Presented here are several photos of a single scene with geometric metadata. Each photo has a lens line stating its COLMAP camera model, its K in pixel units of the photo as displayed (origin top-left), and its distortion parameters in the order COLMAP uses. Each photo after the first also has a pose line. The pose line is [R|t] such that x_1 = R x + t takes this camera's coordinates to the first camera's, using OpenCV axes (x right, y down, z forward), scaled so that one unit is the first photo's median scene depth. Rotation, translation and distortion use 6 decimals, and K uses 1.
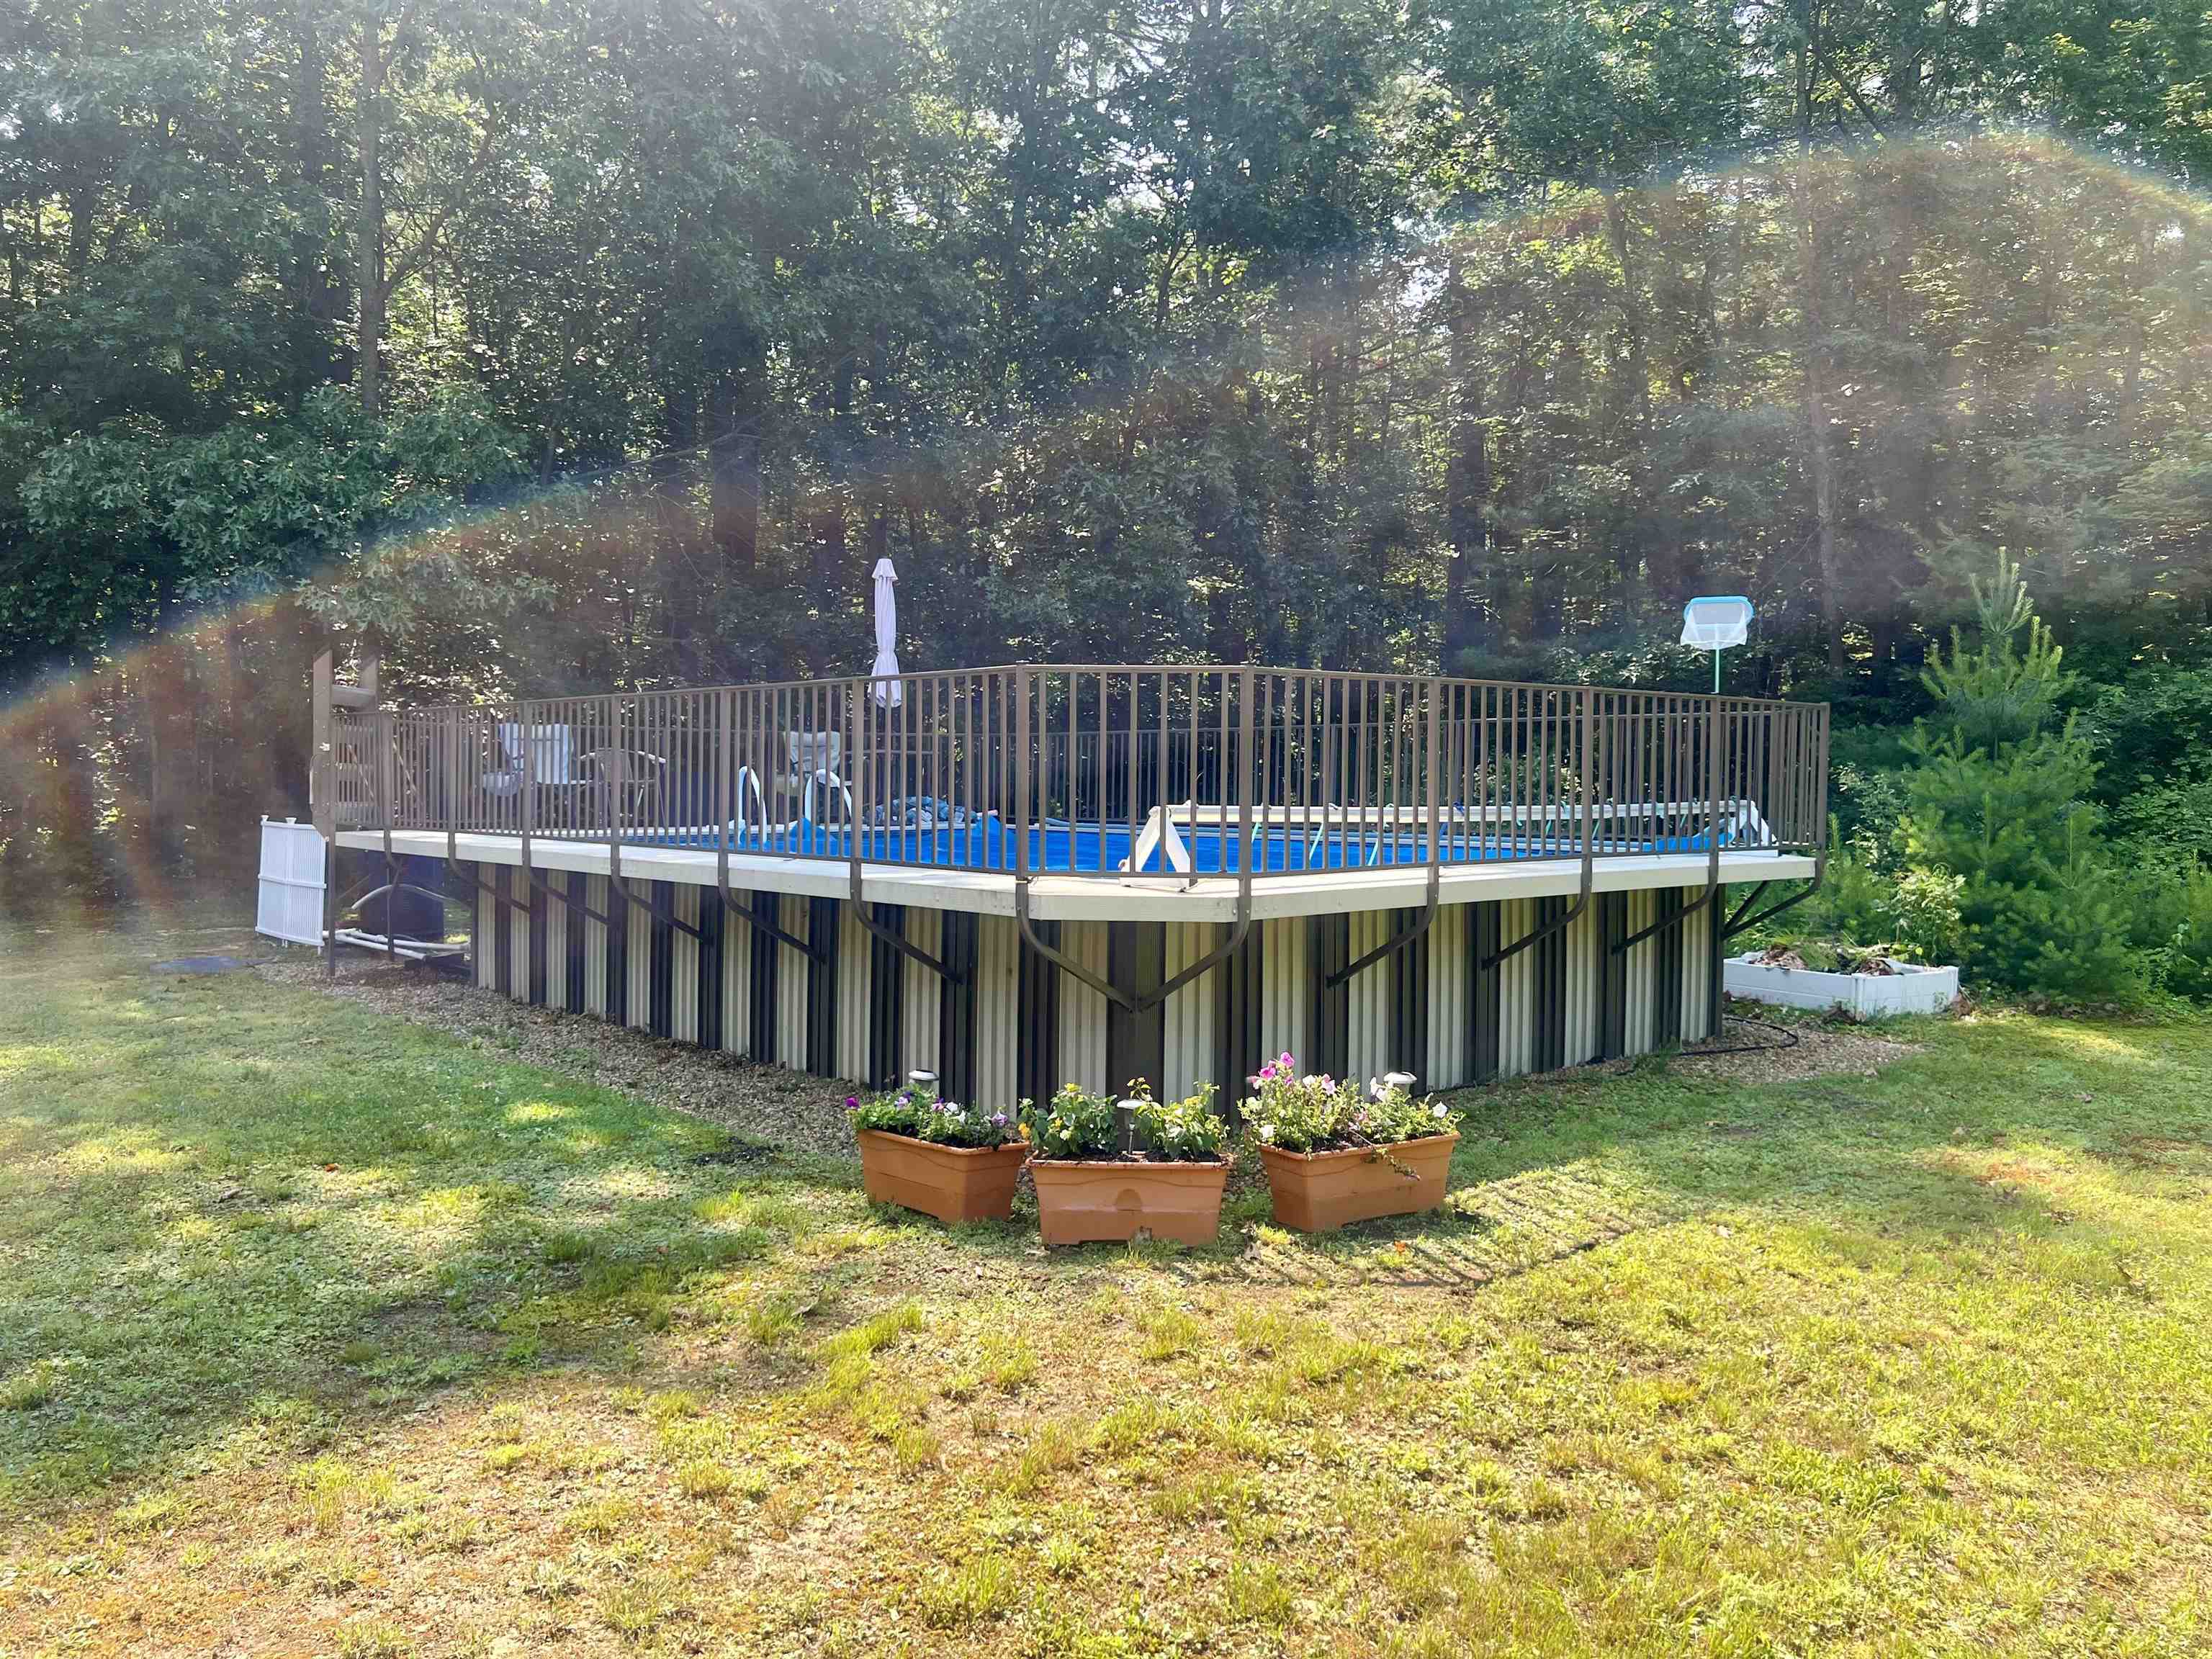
lens RADIAL K [[1696.3, 0, 1129.6], [0, 1696.3, 846.0], [0, 0, 1]] dist [0.032335, -0.050028]
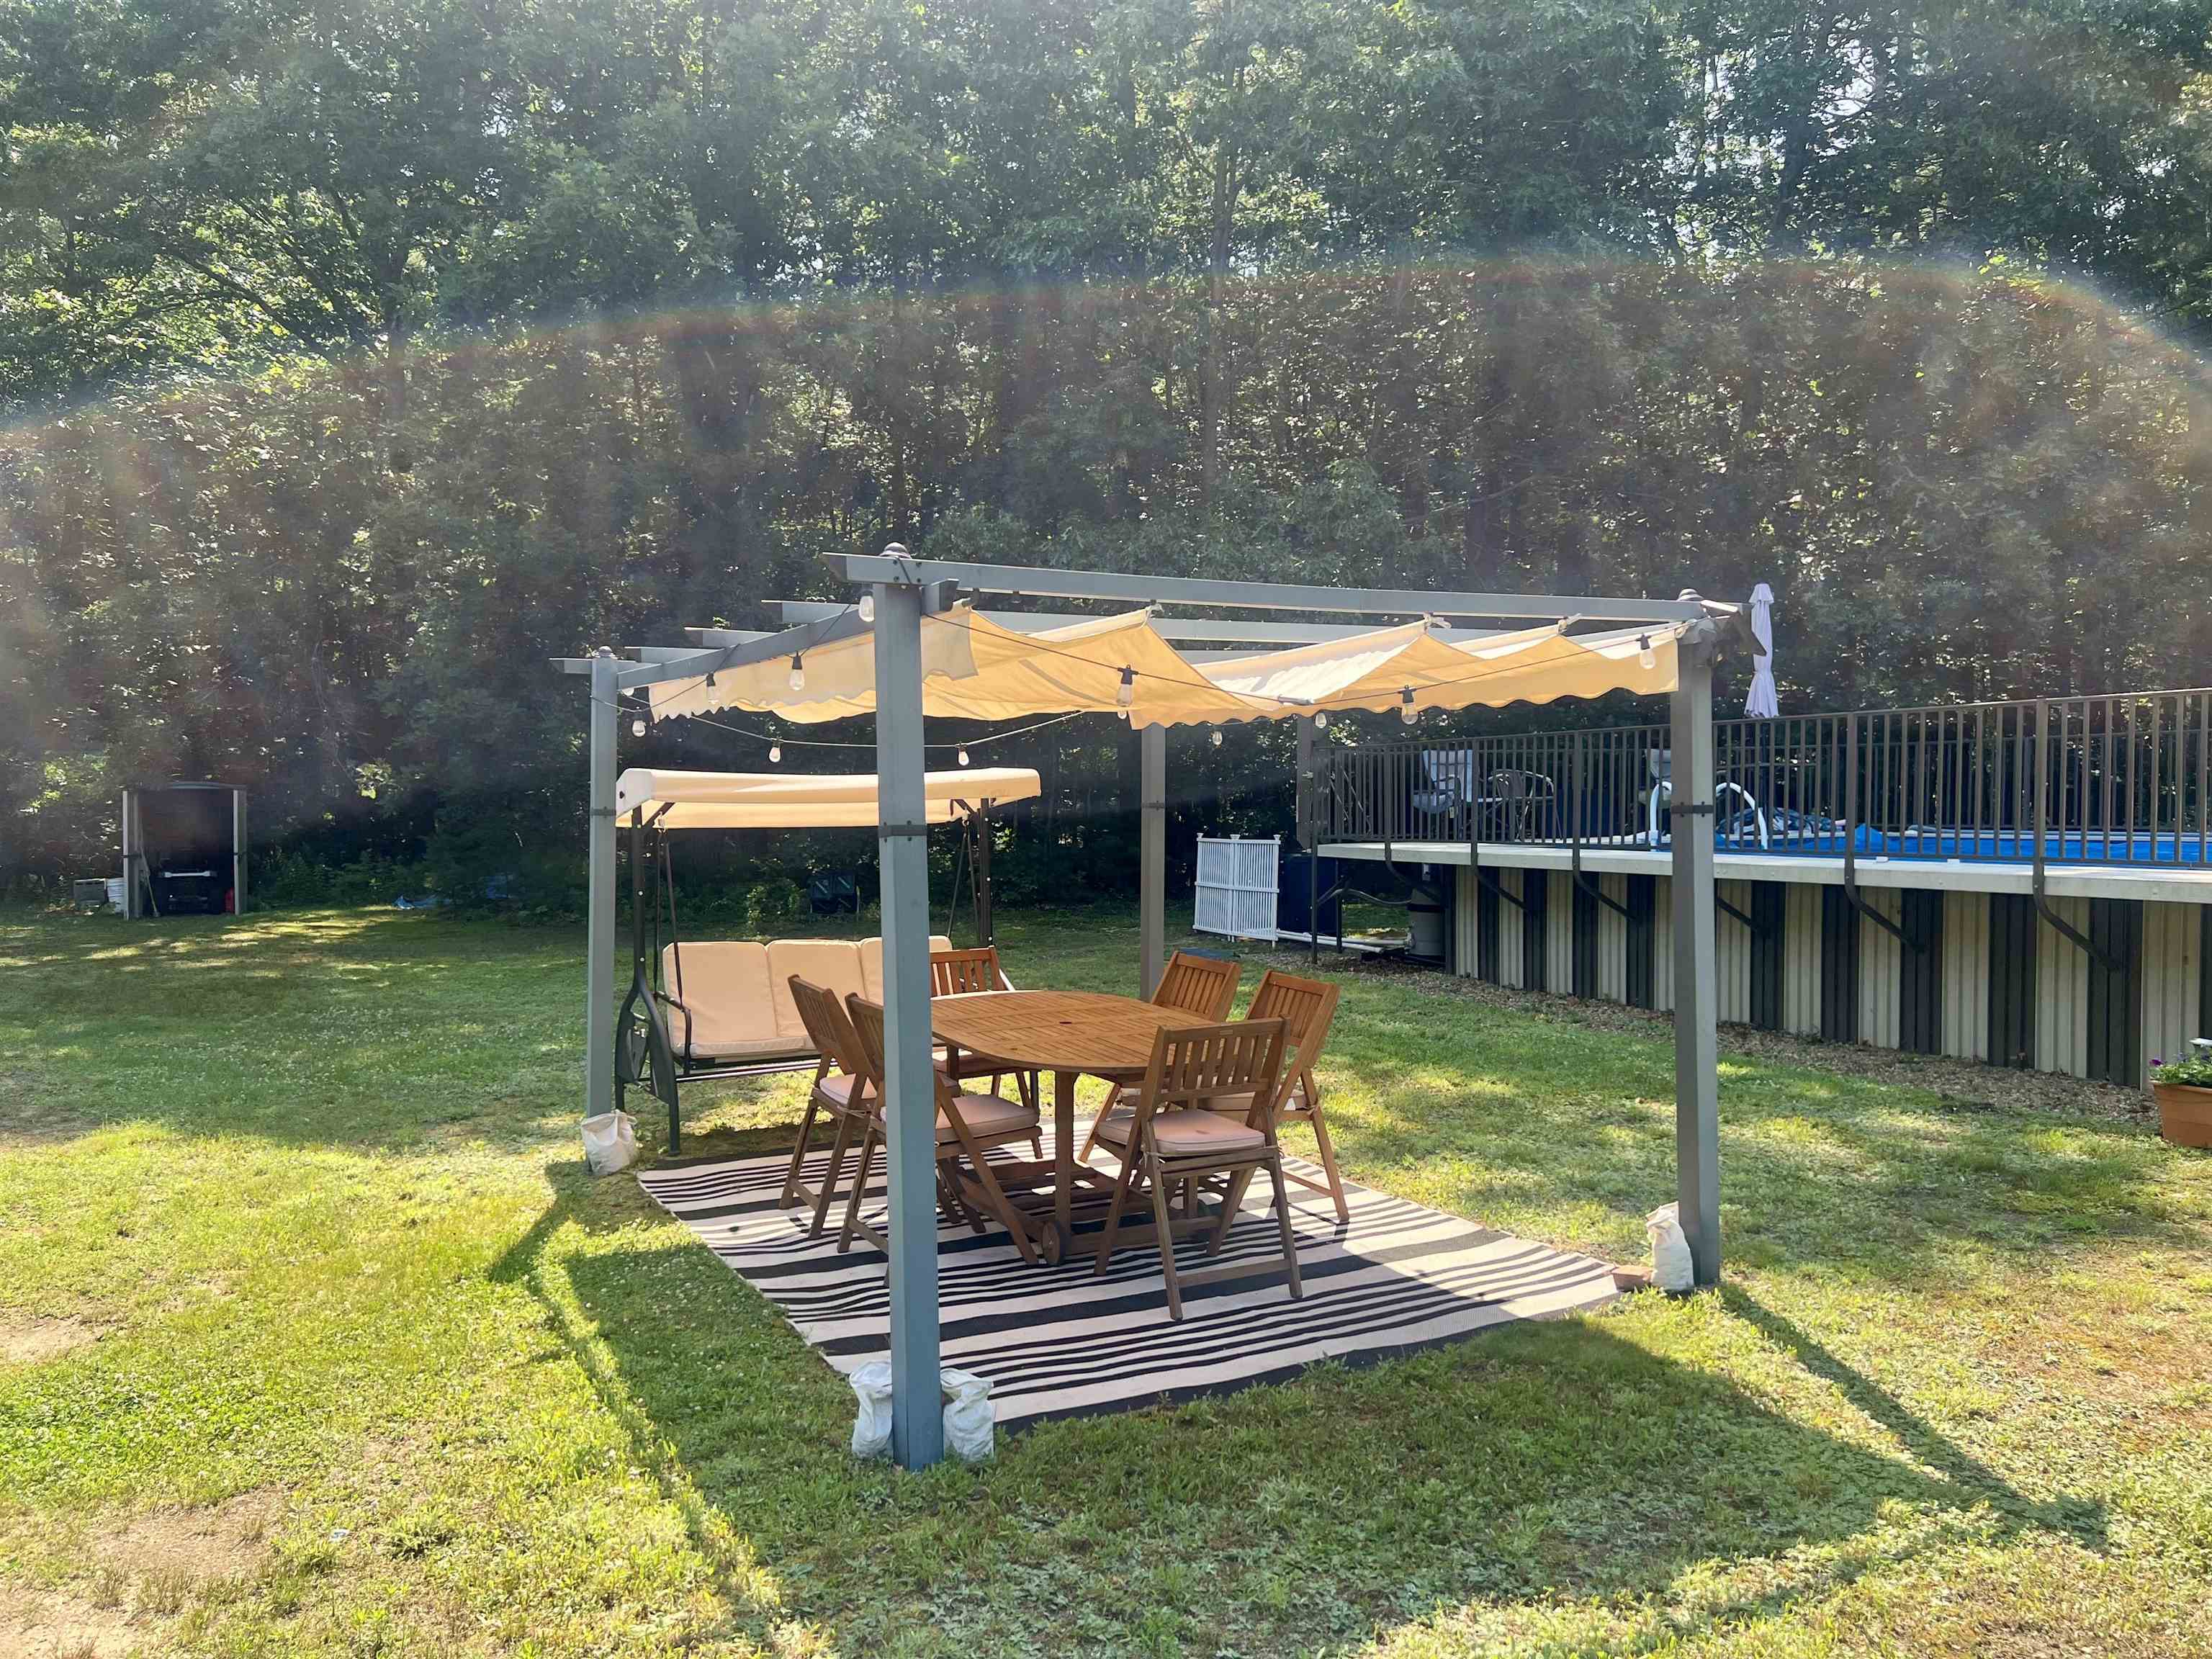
lens RADIAL K [[1681.1, 0, 1074.5], [0, 1681.1, 854.0], [0, 0, 1]] dist [0.061173, -0.085799]
pose [[0.940713, -0.008853, -0.339088, -0.265149], [0.007289, 0.999956, -0.005885, 0.004432], [0.339125, 0.003065, 0.940736, -0.206179]]
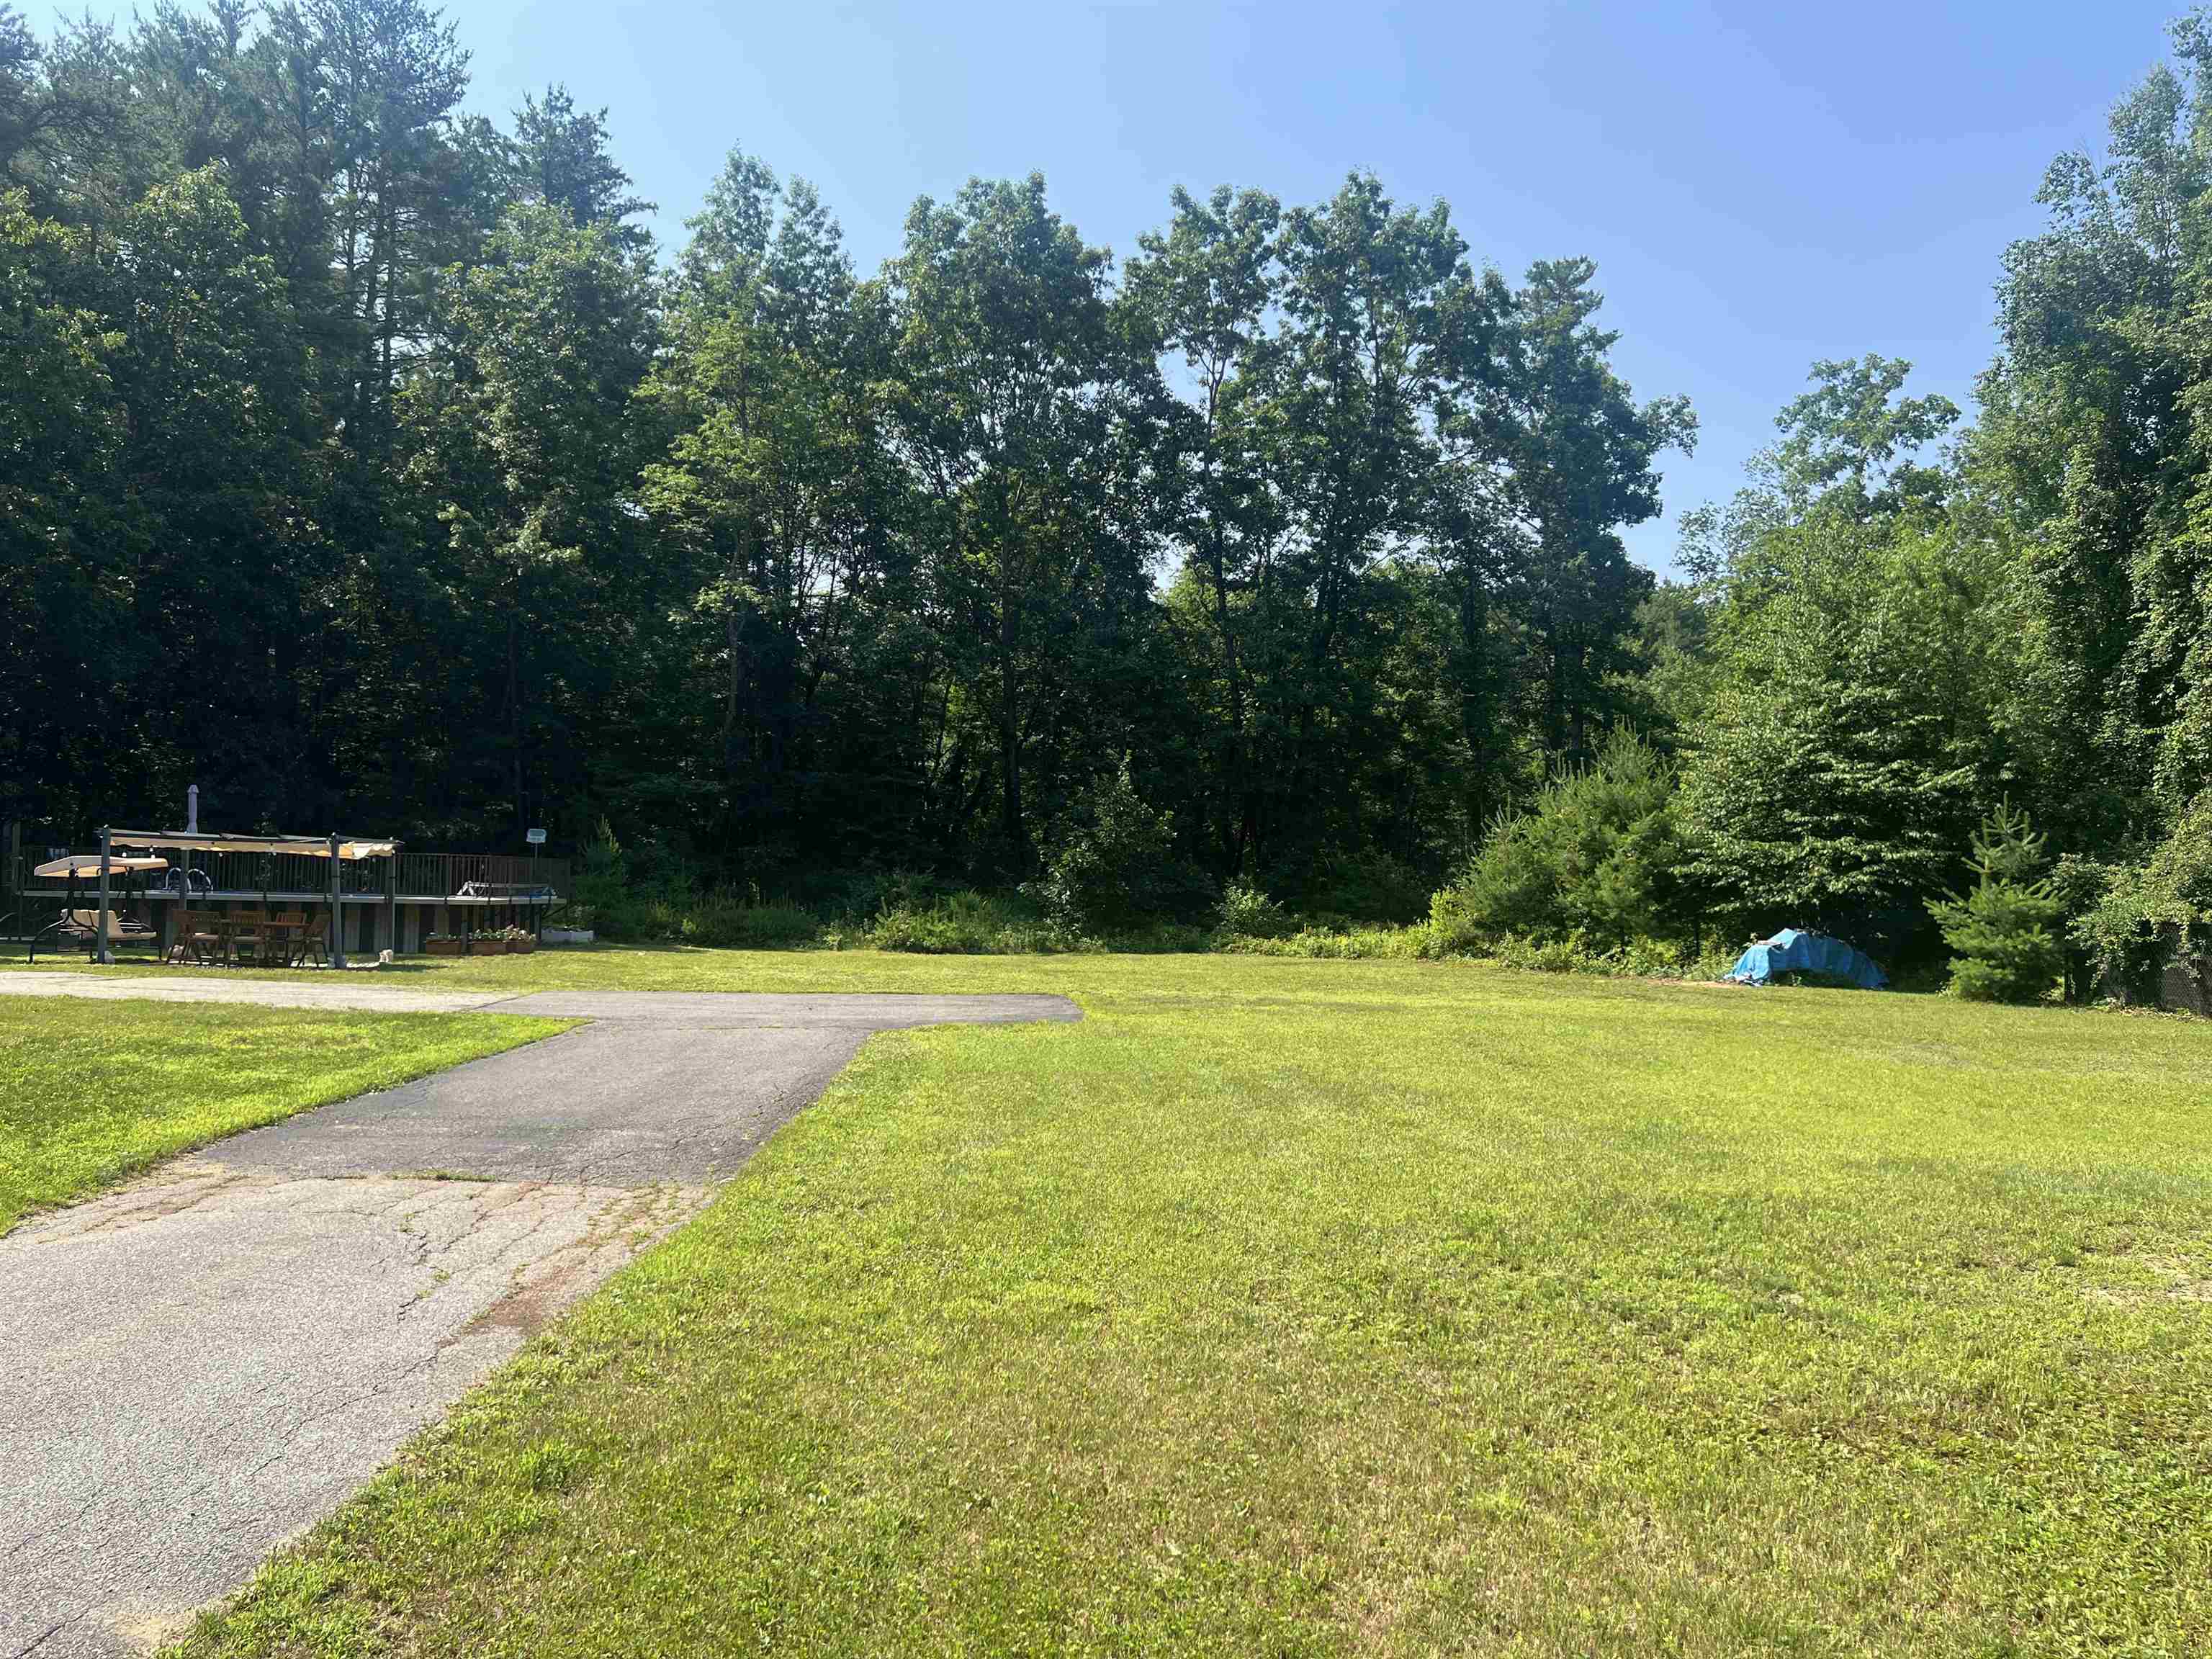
lens RADIAL K [[1687.1, 0, 1107.9], [0, 1687.1, 844.1], [0, 0, 1]] dist [0.028570, -0.043584]
pose [[0.686622, 0.031022, 0.726353, -1.445803], [0.011490, 0.998501, -0.053506, 0.095921], [-0.726924, 0.045084, 0.685236, -2.375919]]
